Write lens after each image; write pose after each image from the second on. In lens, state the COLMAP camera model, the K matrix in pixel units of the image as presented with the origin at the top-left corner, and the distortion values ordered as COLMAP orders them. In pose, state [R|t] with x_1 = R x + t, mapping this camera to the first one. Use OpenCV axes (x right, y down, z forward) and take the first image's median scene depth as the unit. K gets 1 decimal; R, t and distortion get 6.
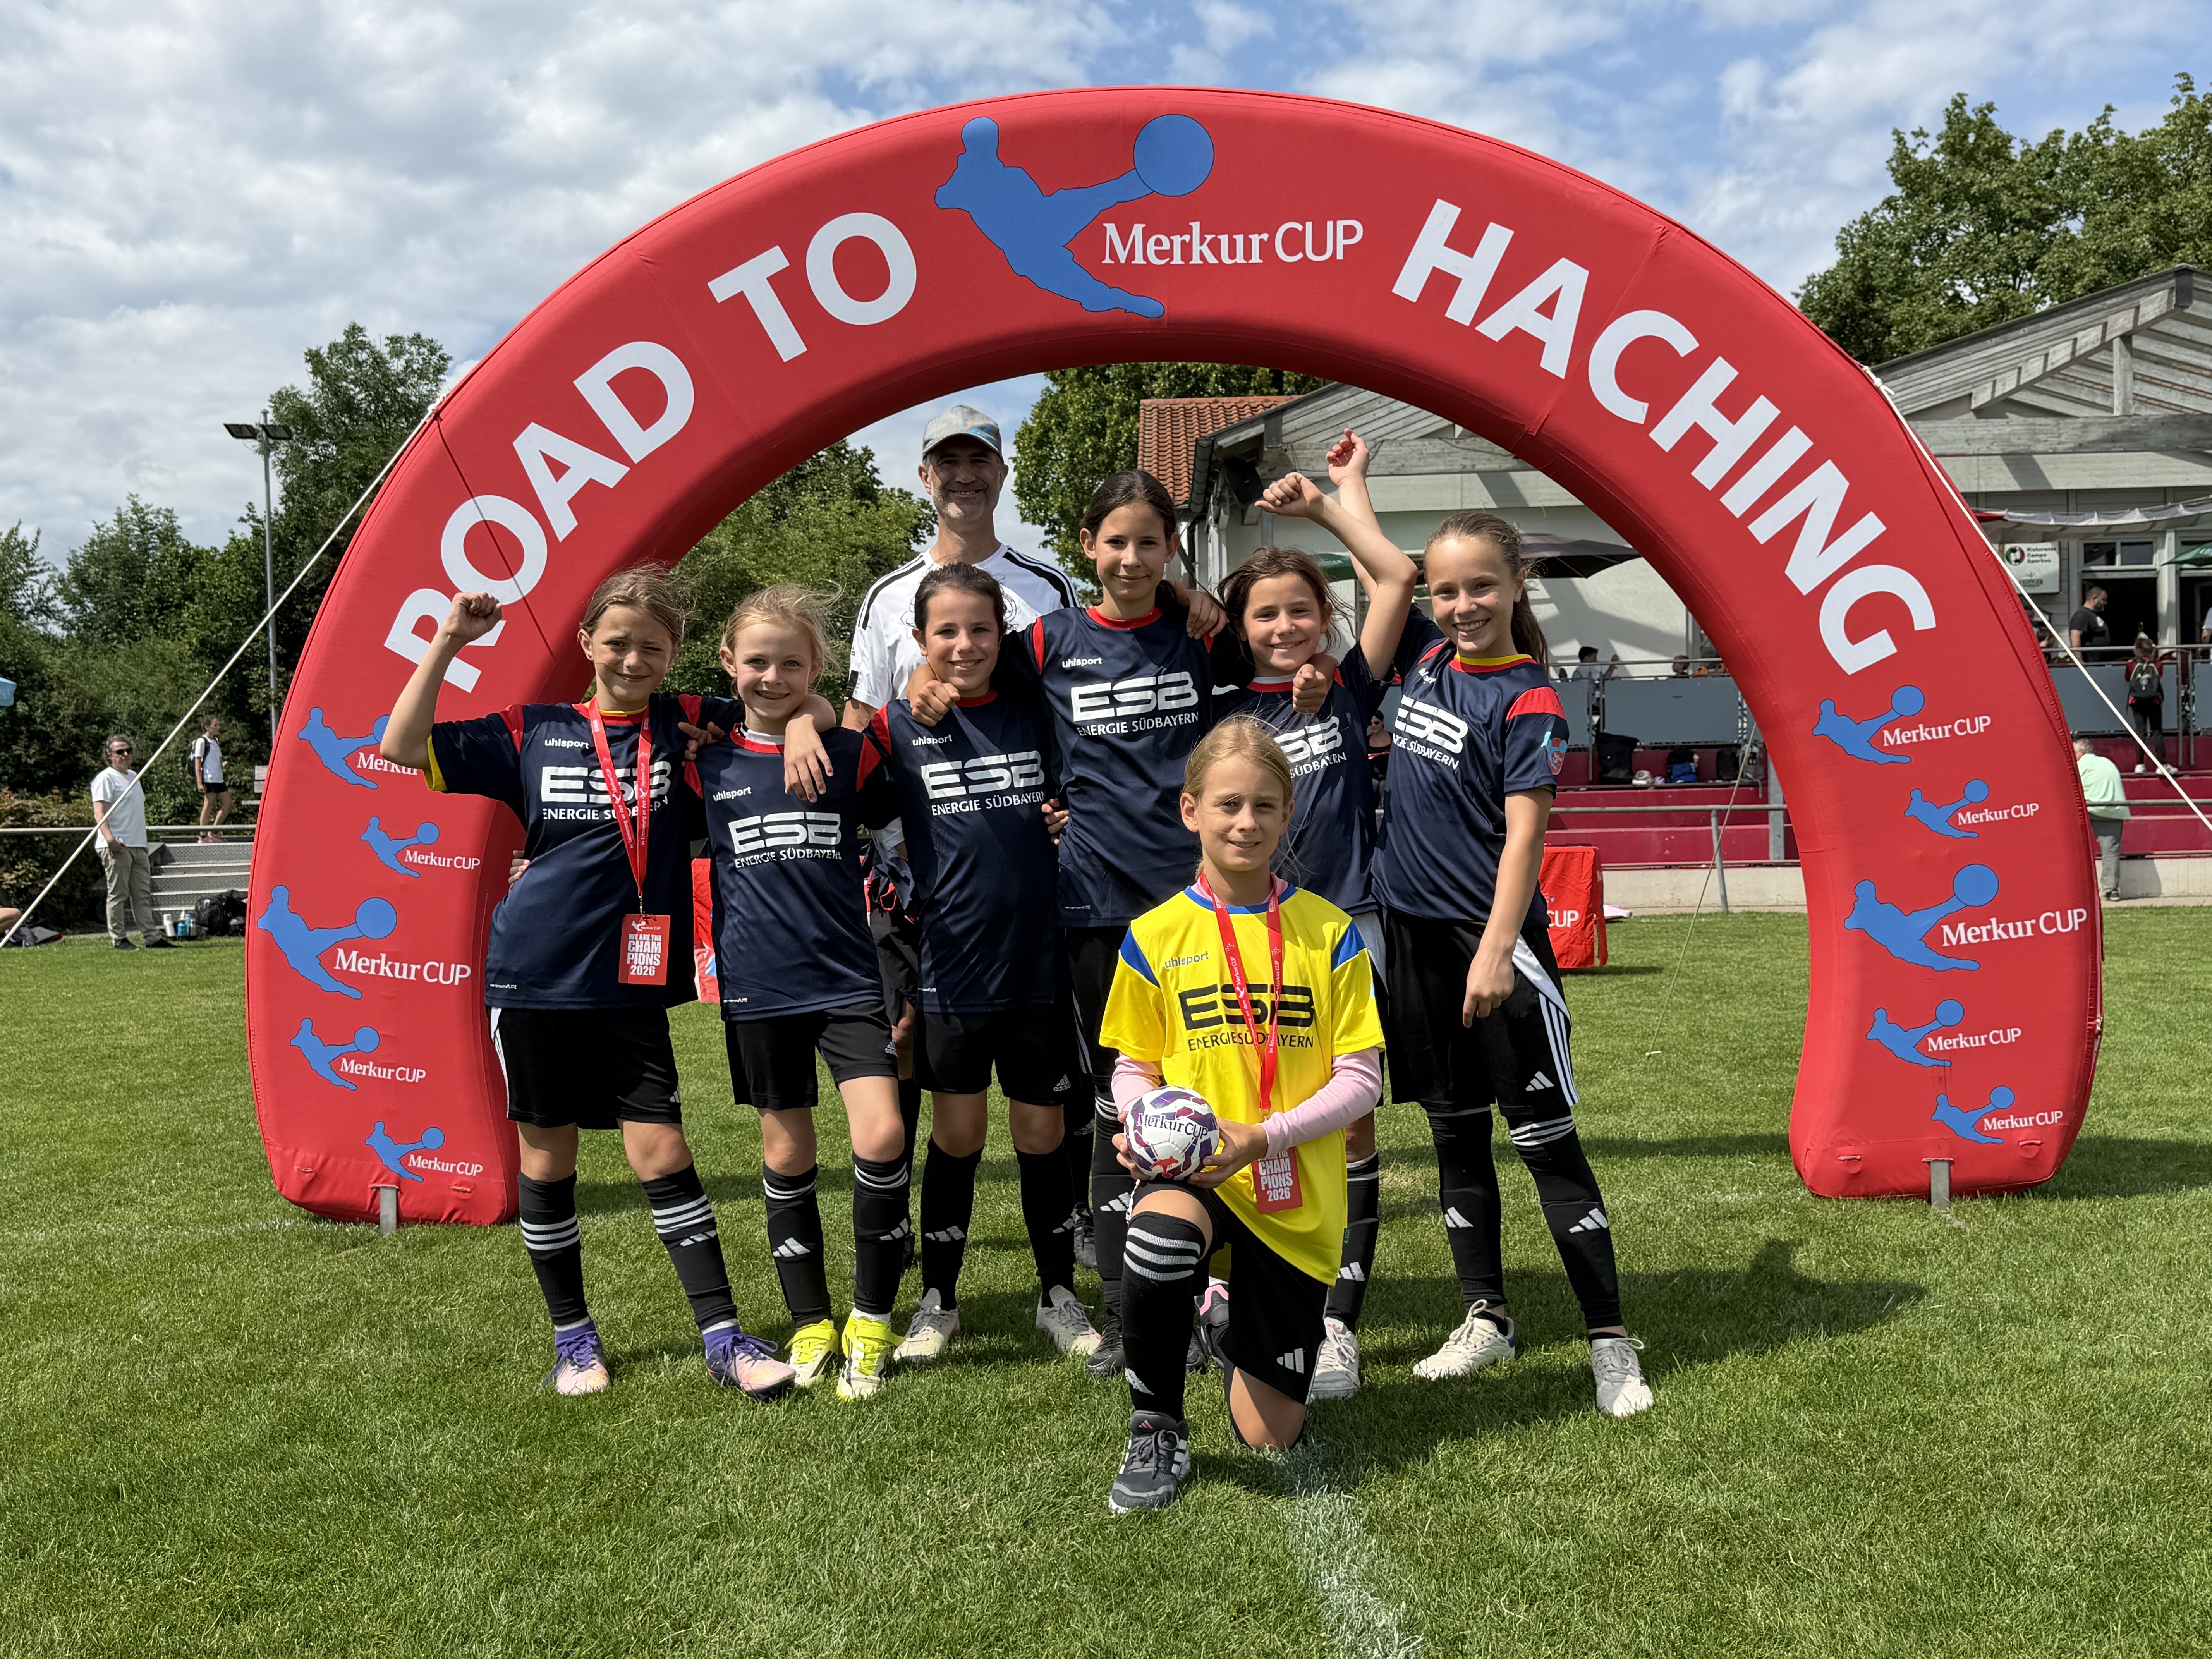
lens RADIAL K [[1992.9, 0, 1099.8], [0, 1992.9, 813.2], [0, 0, 1]] dist [0.140181, -0.302194]
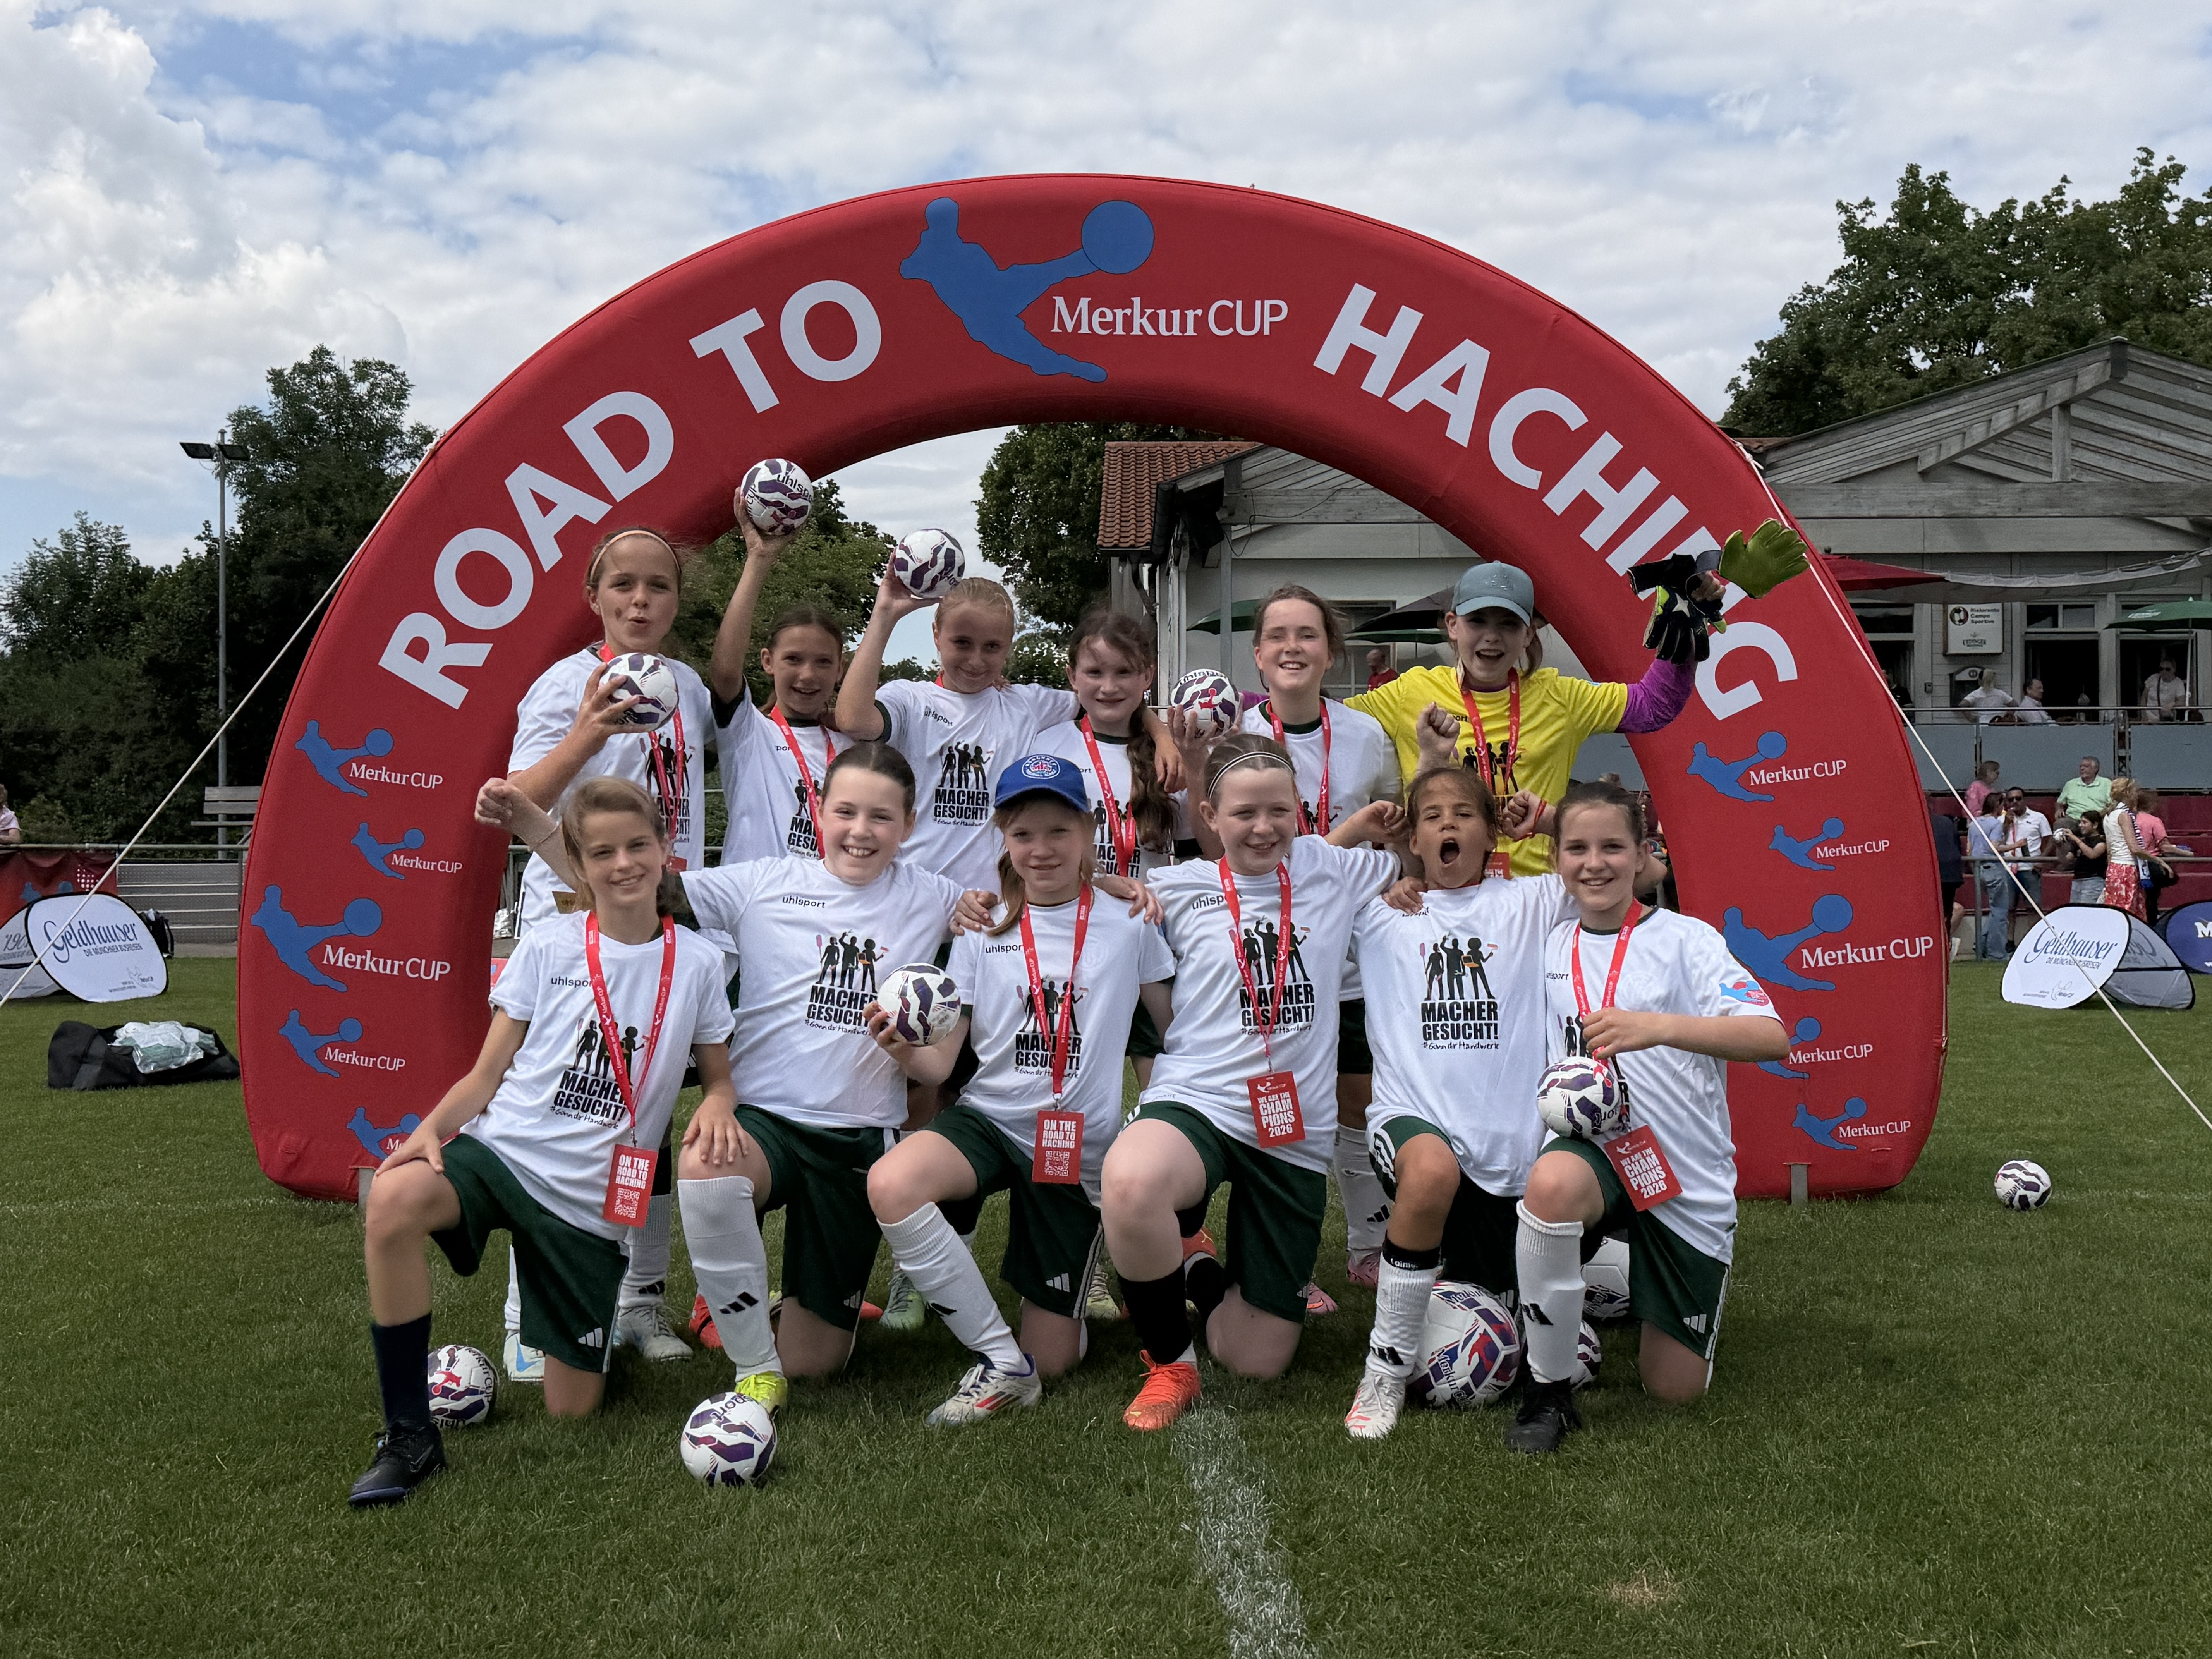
lens RADIAL K [[2202.3, 0, 1139.9], [0, 2202.3, 808.3], [0, 0, 1]] dist [0.156515, -0.413151]
pose [[0.999441, 0.020359, 0.026516, 0.022564], [-0.019533, 0.999326, -0.031068, 0.023318], [-0.027131, 0.030532, 0.999165, -0.201963]]
